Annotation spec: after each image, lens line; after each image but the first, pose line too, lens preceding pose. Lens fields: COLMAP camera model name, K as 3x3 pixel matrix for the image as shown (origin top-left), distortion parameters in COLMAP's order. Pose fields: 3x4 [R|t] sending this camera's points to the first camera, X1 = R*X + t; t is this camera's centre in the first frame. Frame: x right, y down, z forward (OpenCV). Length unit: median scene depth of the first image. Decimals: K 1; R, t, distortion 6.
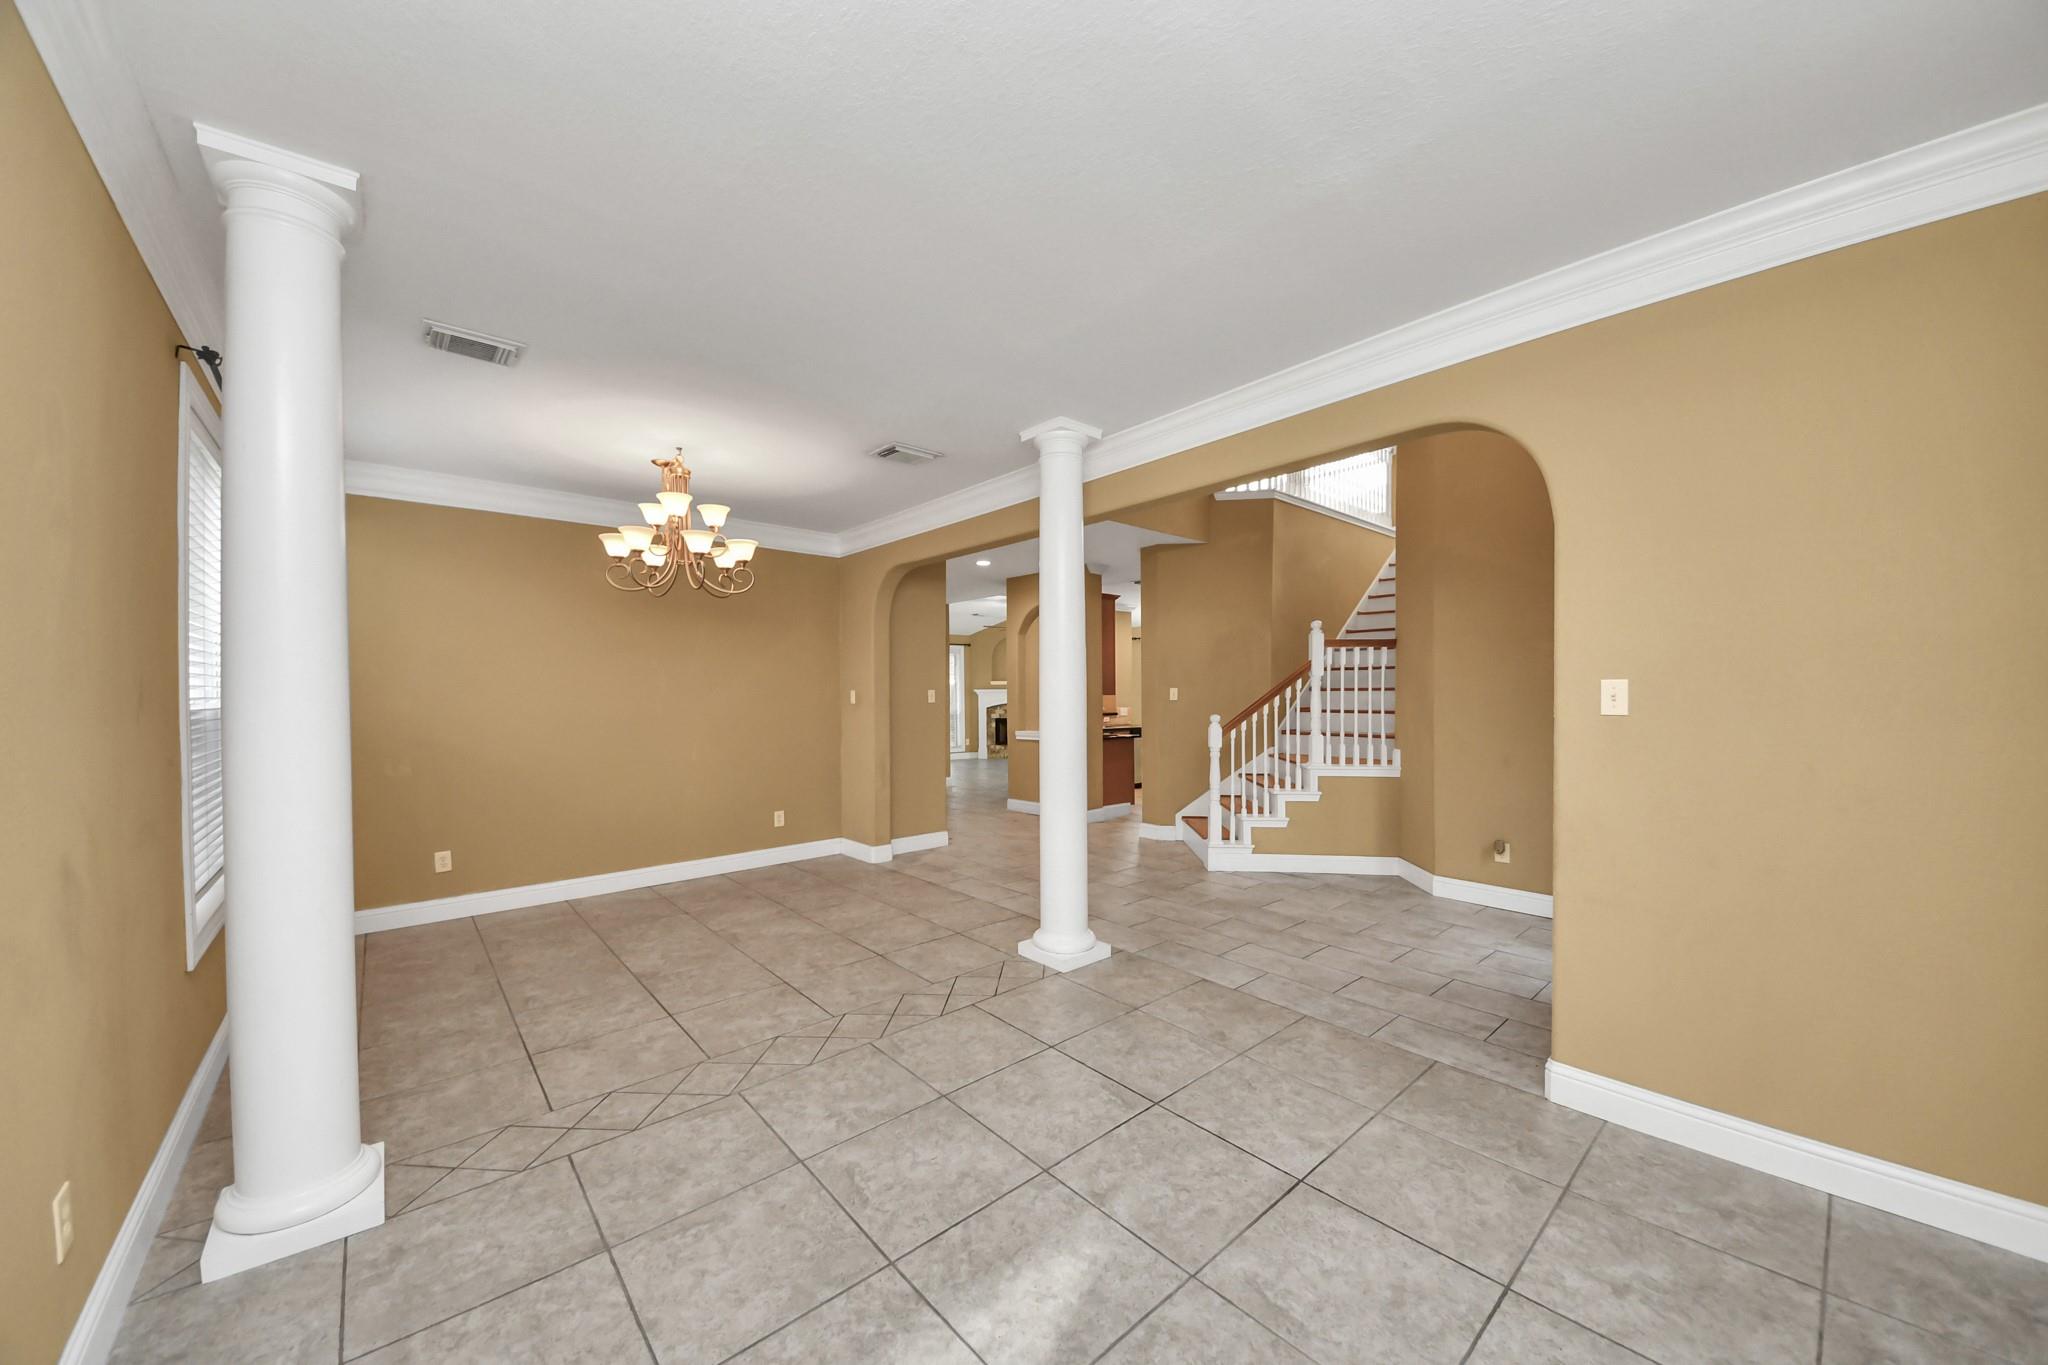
lens RADIAL K [[728.5, 0, 1027.3], [0, 728.5, 691.8], [0, 0, 1]] dist [-0.007637, -0.007246]
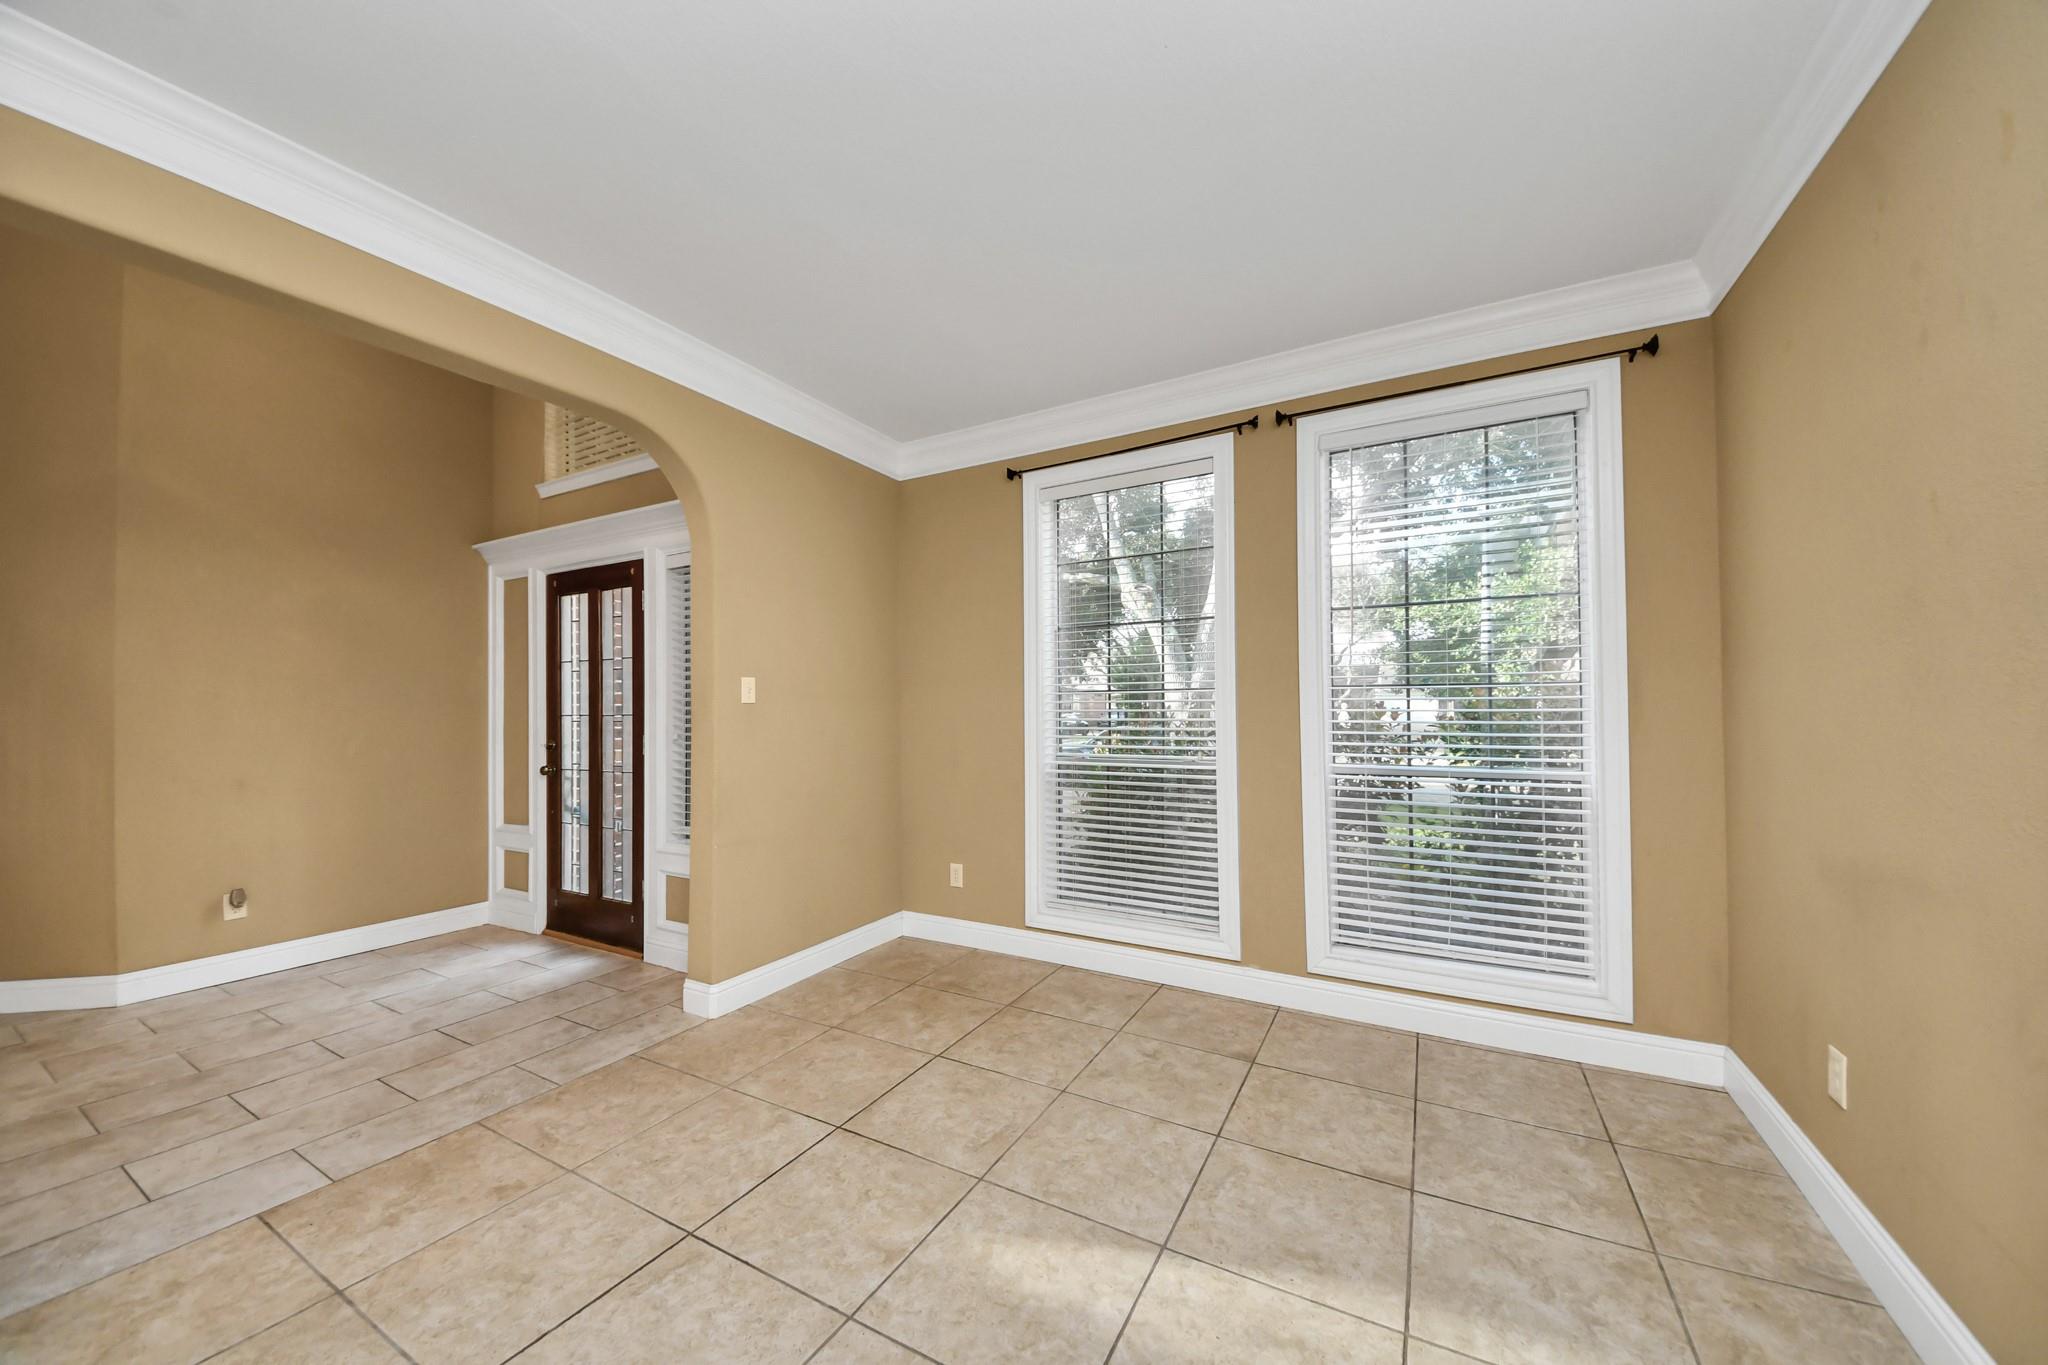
lens RADIAL K [[728.5, 0, 1029.0], [0, 728.5, 697.0], [0, 0, 1]] dist [-0.007637, -0.007246]
pose [[-0.341295, 0.013372, 0.939861, -0.553825], [0.012132, 0.999878, -0.009820, 0.040325], [-0.939878, 0.008051, -0.341415, 0.828002]]
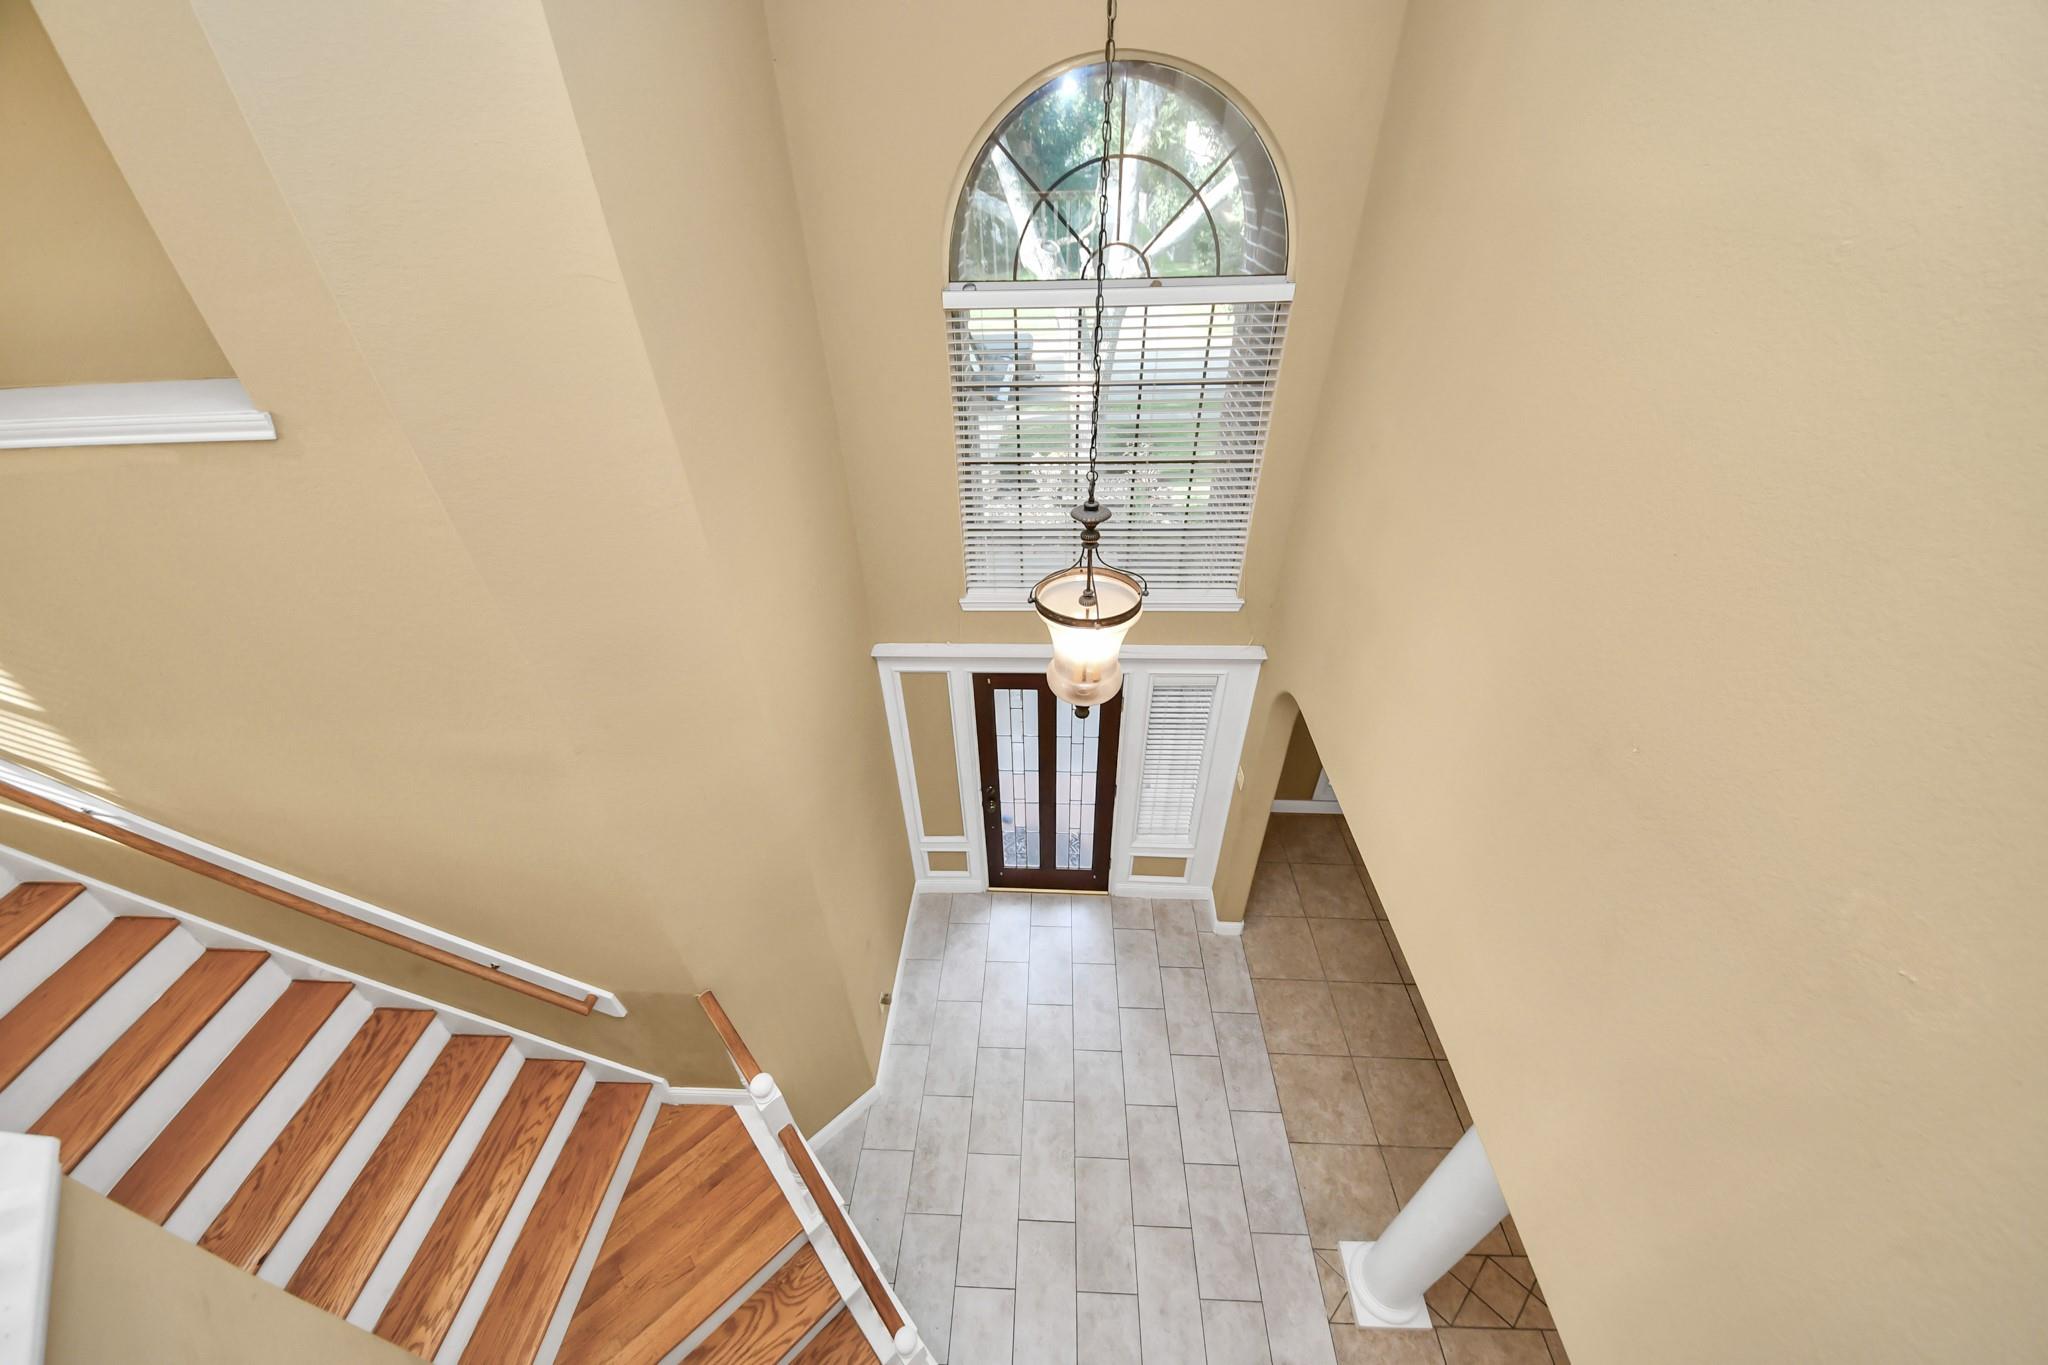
lens RADIAL K [[728.5, 0, 1023.3], [0, 728.5, 676.7], [0, 0, 1]] dist [-0.007637, -0.007246]
pose [[-0.712370, -0.412943, 0.567457, 0.247978], [0.017398, 0.797929, 0.602501, -1.234847], [-0.701588, 0.439076, -0.561236, 2.116610]]
